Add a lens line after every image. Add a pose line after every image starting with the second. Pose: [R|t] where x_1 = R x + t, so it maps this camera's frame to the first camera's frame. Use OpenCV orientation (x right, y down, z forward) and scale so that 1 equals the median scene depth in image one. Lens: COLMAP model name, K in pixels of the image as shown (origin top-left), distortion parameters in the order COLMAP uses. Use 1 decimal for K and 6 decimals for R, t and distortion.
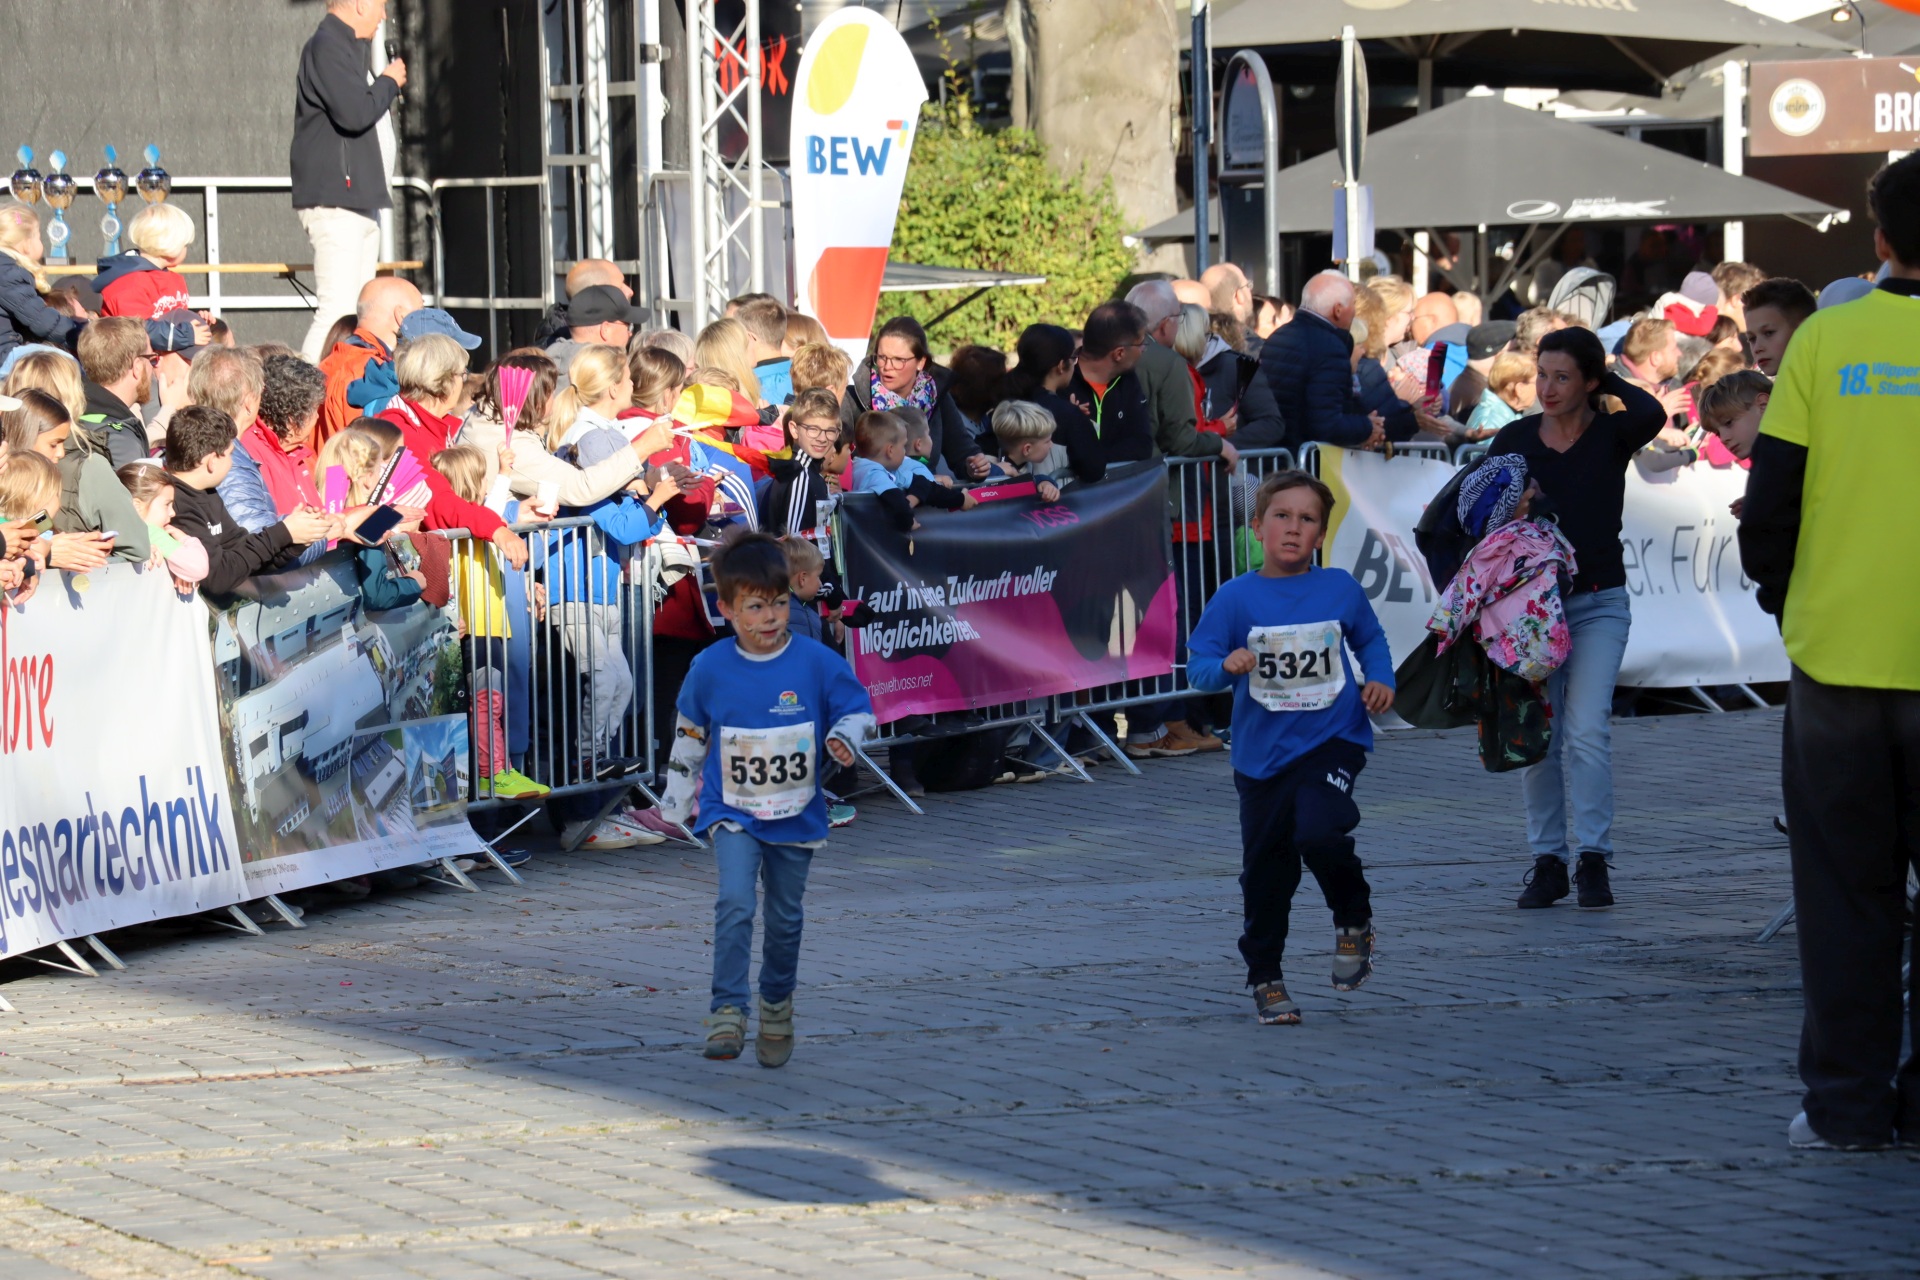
lens RADIAL K [[12892.4, 0, 950.6], [0, 12892.4, 675.5], [0, 0, 1]] dist [2.895023, 8.441035]
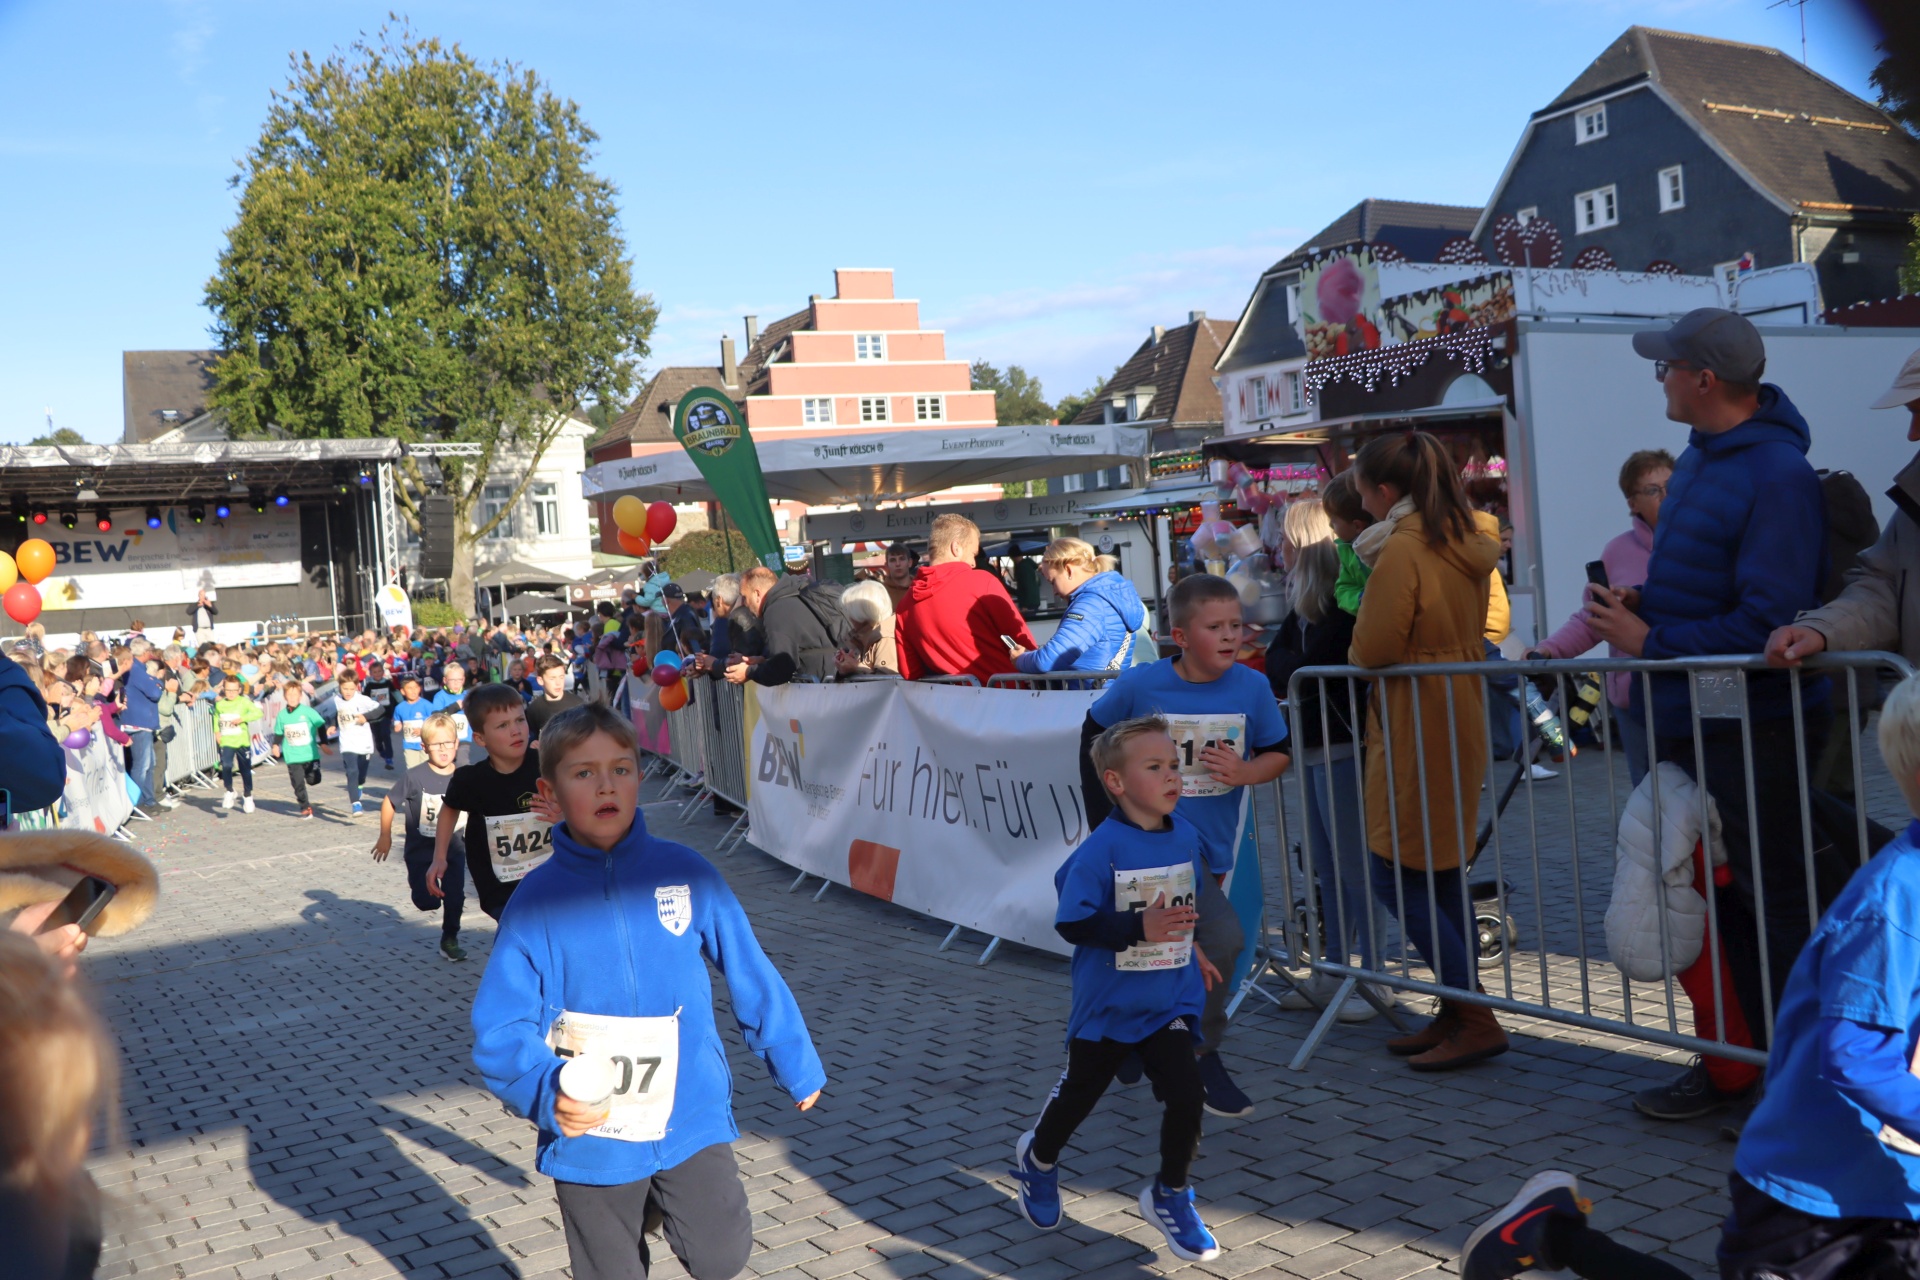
lens RADIAL K [[1875.2, 0, 966.7], [0, 1875.2, 651.2], [0, 0, 1]] dist [-0.126598, 0.229091]
pose [[0.960743, -0.056293, 0.271669, 0.001443], [0.060866, 0.998110, -0.008430, 0.001256], [-0.270681, 0.024634, 0.962354, 0.127095]]
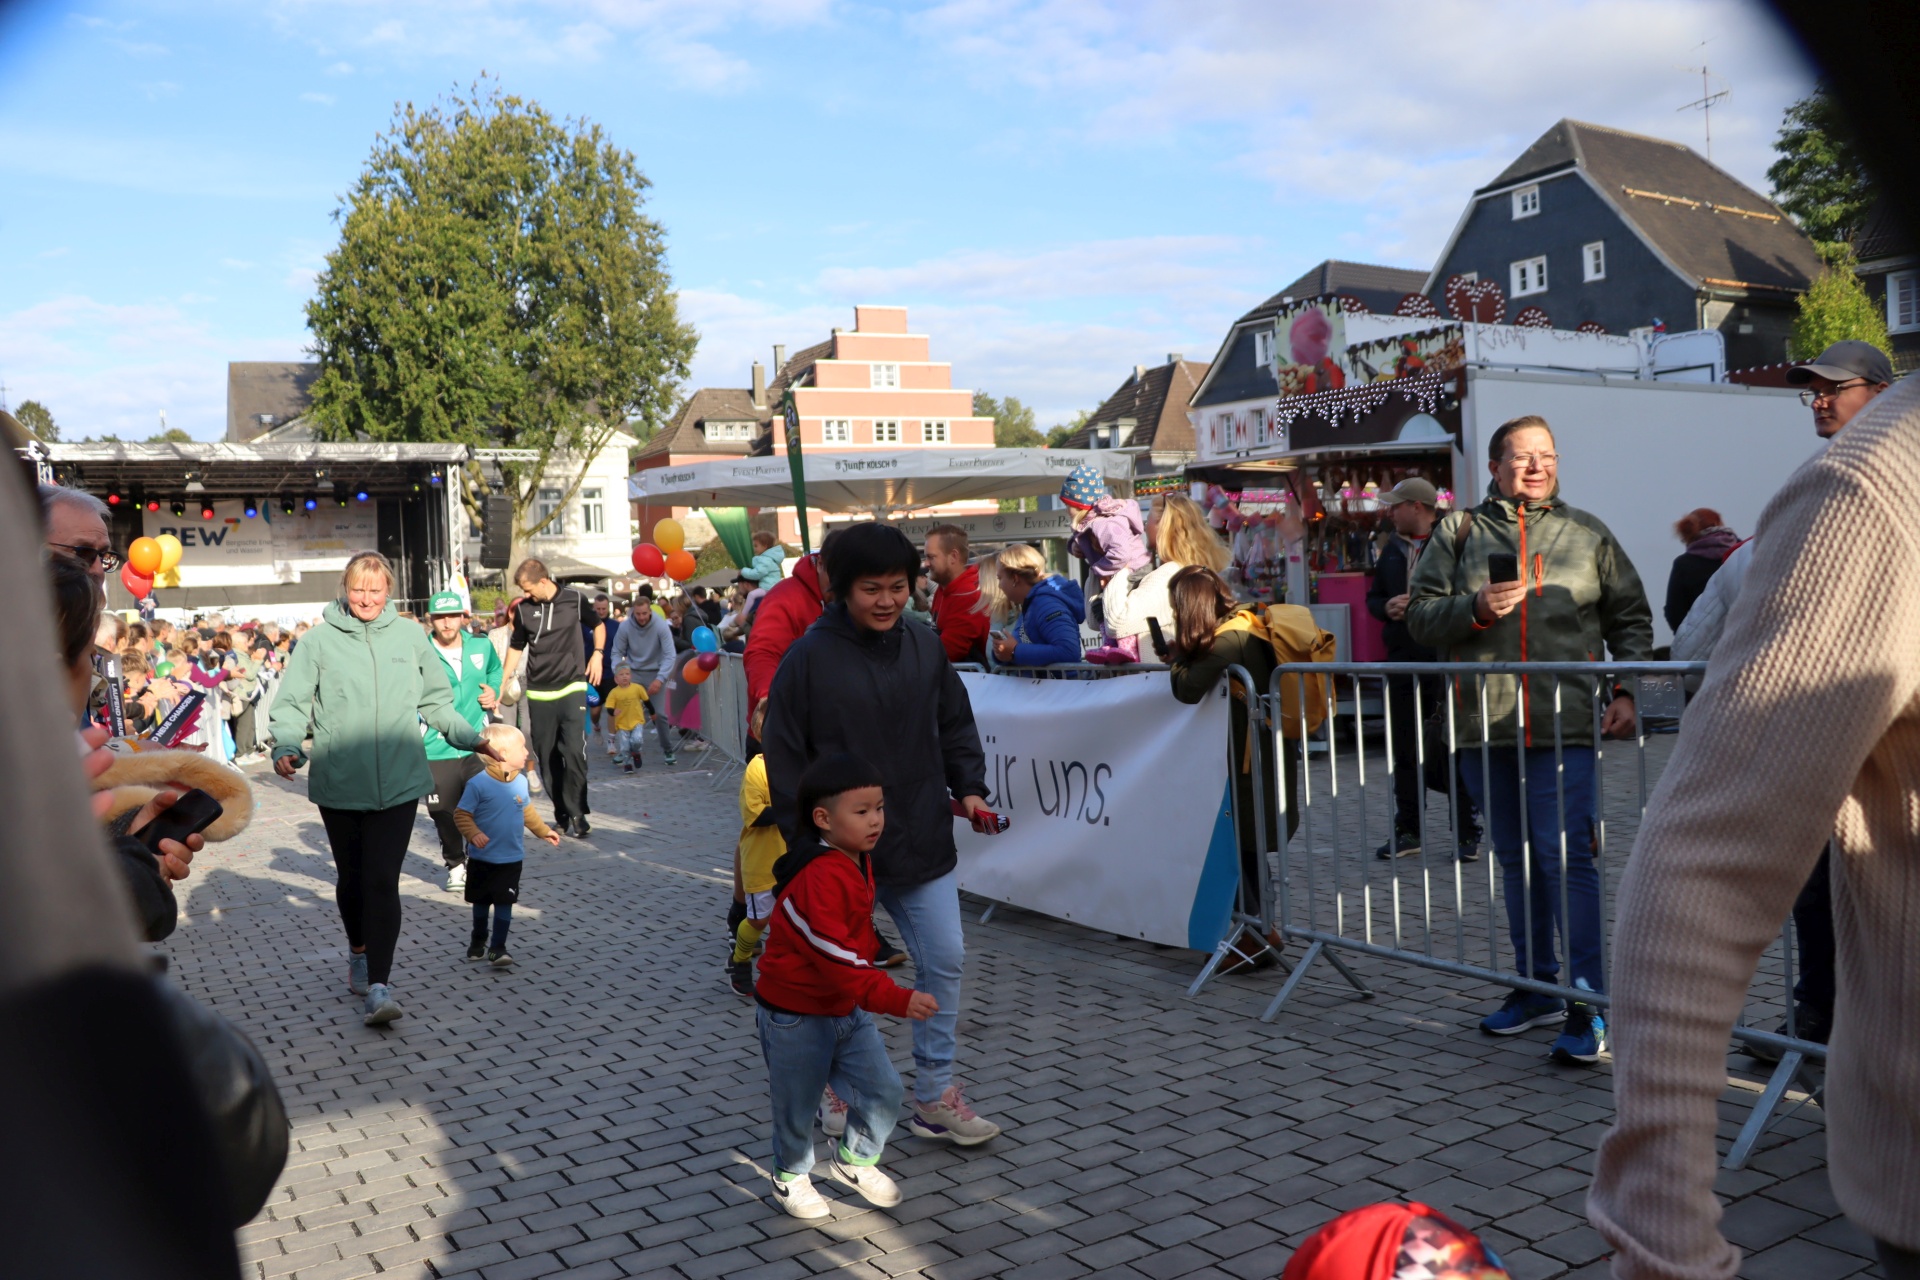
lens RADIAL K [[1653.7, 0, 955.8], [0, 1653.7, 661.4], [0, 0, 1]] dist [-0.164768, 0.174557]
pose [[0.960847, -0.027576, 0.275705, -0.003630], [0.029559, 0.999558, -0.003039, 0.003348], [-0.275499, 0.011070, 0.961238, 0.133595]]
